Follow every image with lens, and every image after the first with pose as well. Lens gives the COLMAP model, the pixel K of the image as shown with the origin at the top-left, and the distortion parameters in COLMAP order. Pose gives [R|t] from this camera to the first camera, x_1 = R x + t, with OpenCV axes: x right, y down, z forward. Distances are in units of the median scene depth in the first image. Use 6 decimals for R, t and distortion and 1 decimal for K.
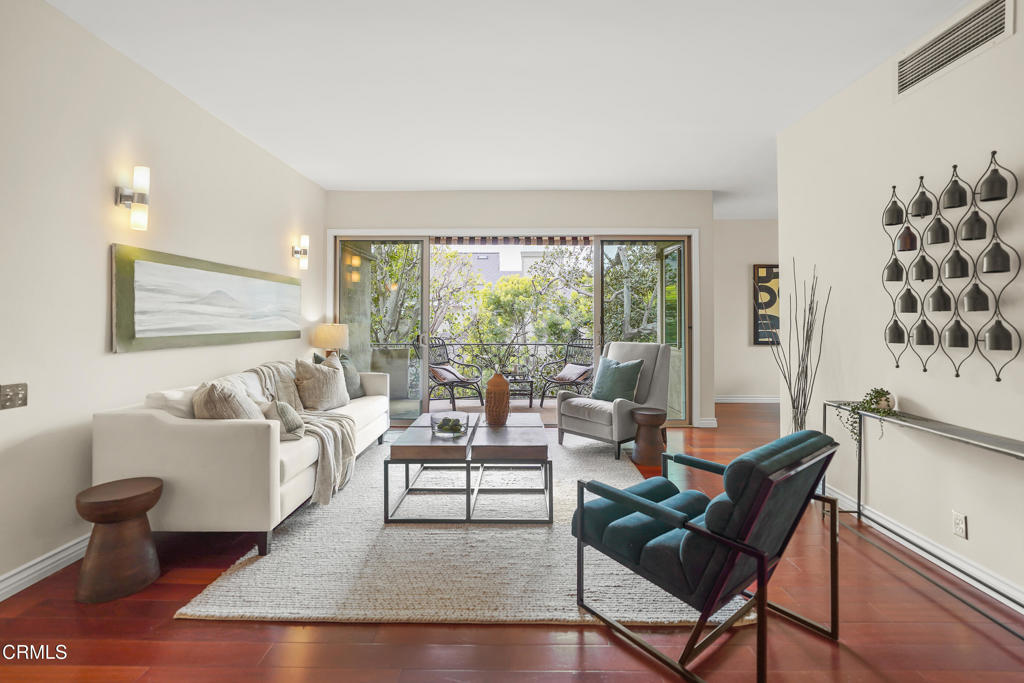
lens RADIAL K [[443.1, 0, 505.5], [0, 443.1, 315.0], [0, 0, 1]] dist [-0.001321, 0.000905]
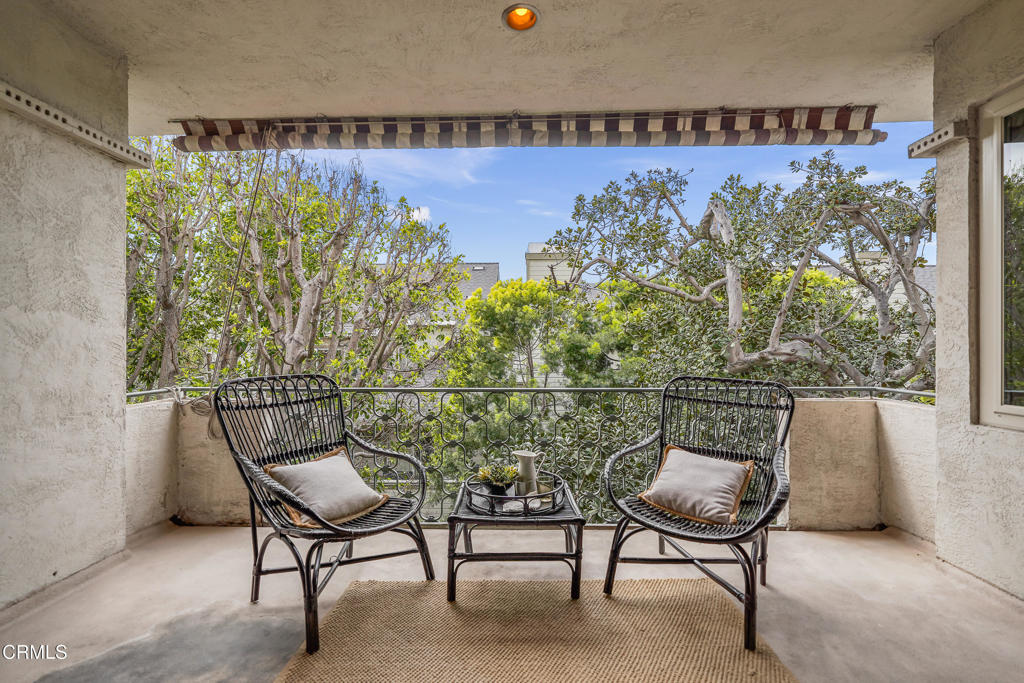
lens RADIAL K [[443.1, 0, 503.6], [0, 443.1, 345.9], [0, 0, 1]] dist [-0.001321, 0.000905]
pose [[0.999999, -0.000502, -0.001414, 0.009000], [0.000519, 0.999930, 0.011851, 0.043128], [0.001408, -0.011852, 0.999929, 1.277018]]
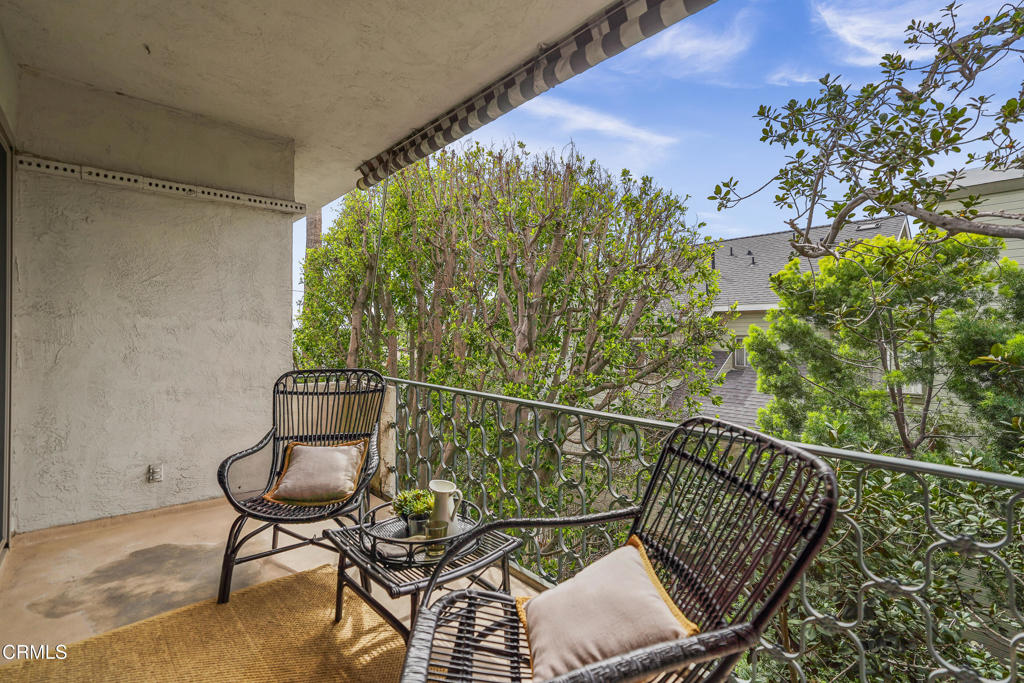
lens RADIAL K [[454.9, 0, 512.5], [0, 454.9, 333.1], [0, 0, 1]] dist [-0.002212, -0.000069]
pose [[0.681788, 0.002943, -0.731543, 0.511523], [0.004704, 0.999954, 0.008407, 0.024959], [0.731534, -0.009173, 0.681743, 1.646872]]
